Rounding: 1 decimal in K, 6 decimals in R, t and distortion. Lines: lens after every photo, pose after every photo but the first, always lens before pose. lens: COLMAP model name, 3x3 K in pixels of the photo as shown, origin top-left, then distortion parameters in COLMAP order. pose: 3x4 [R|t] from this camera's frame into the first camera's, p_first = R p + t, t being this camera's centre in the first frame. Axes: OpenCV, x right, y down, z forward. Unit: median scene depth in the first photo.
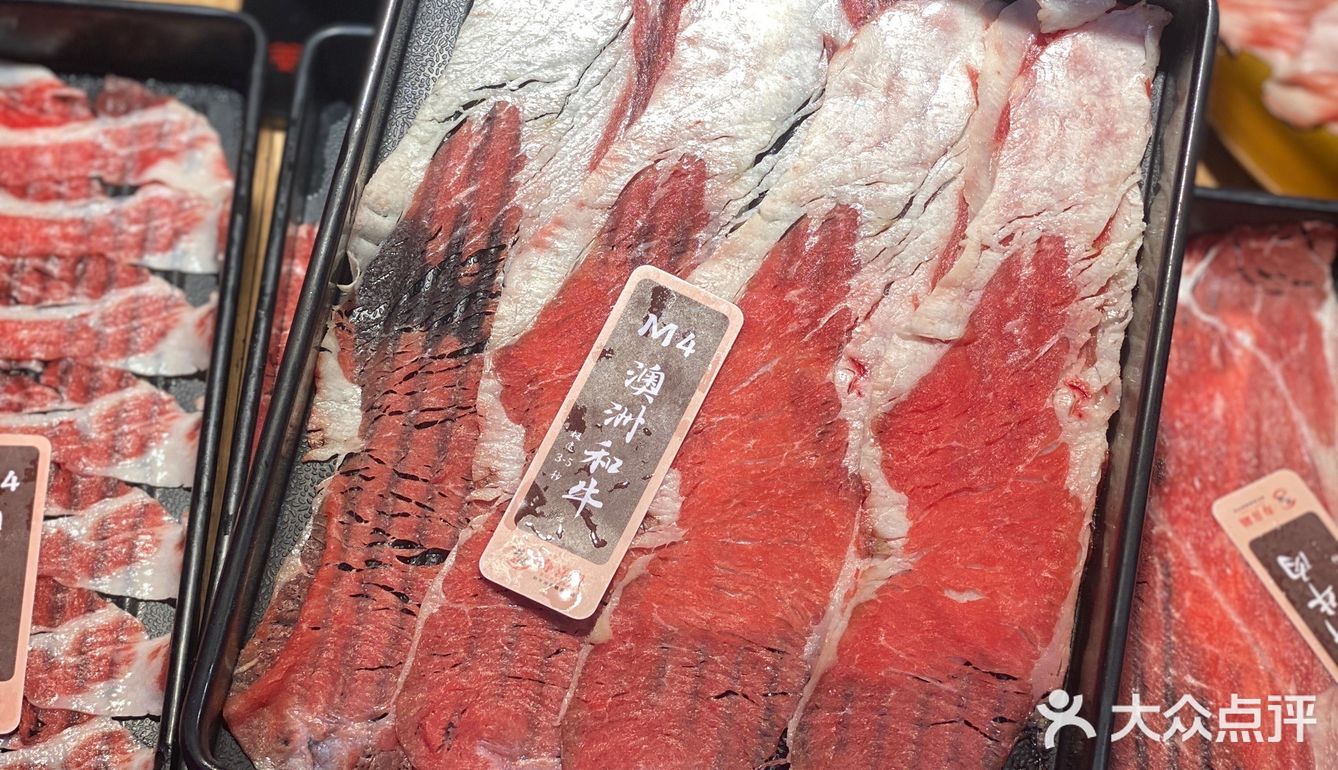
lens RADIAL K [[1861.2, 0, 669.0], [0, 1861.2, 385.0], [0, 0, 1]] dist [-0.011785, 0.343837]
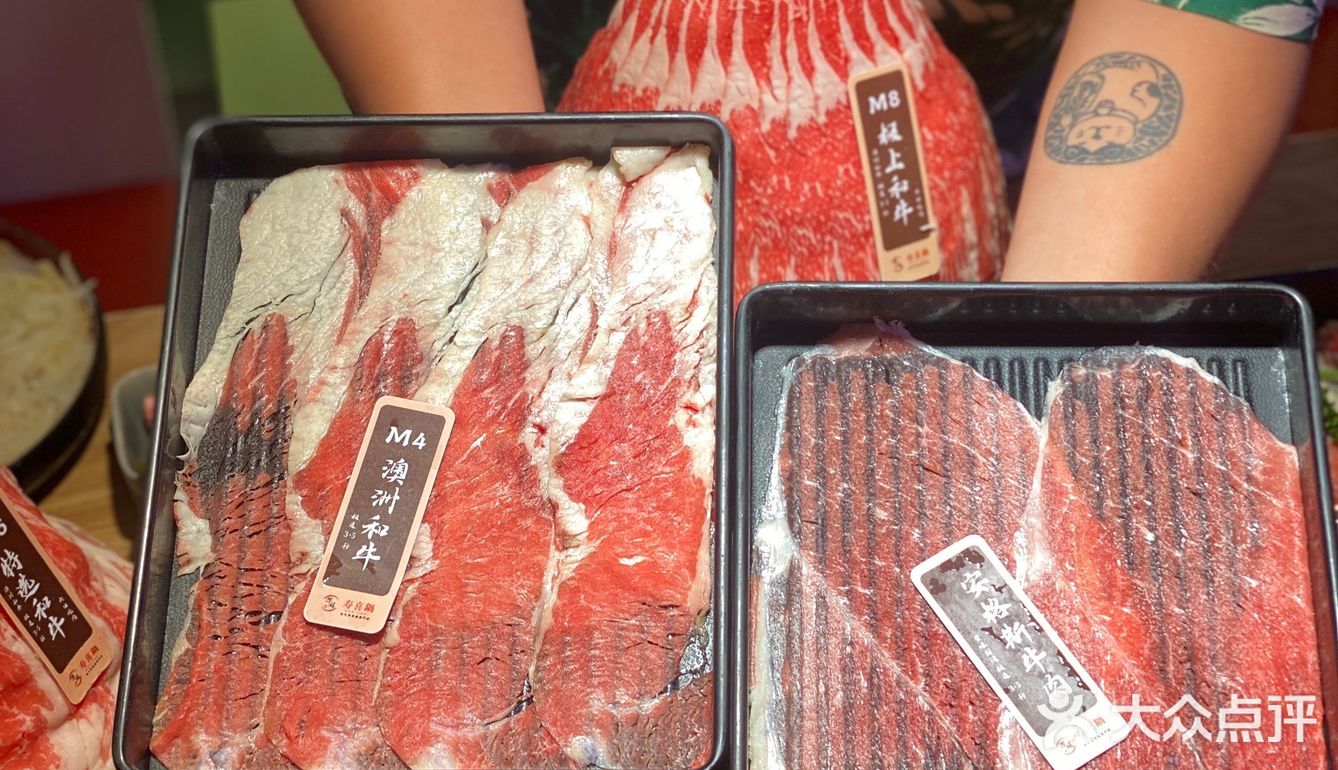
lens RADIAL K [[1861.2, 0, 669.0], [0, 1861.2, 385.0], [0, 0, 1]] dist [-0.011785, 0.343837]
pose [[0.970766, -0.238785, -0.024401, 0.249427], [0.234155, 0.964457, -0.122450, 0.162999], [0.052773, 0.113157, 0.992175, -0.455995]]
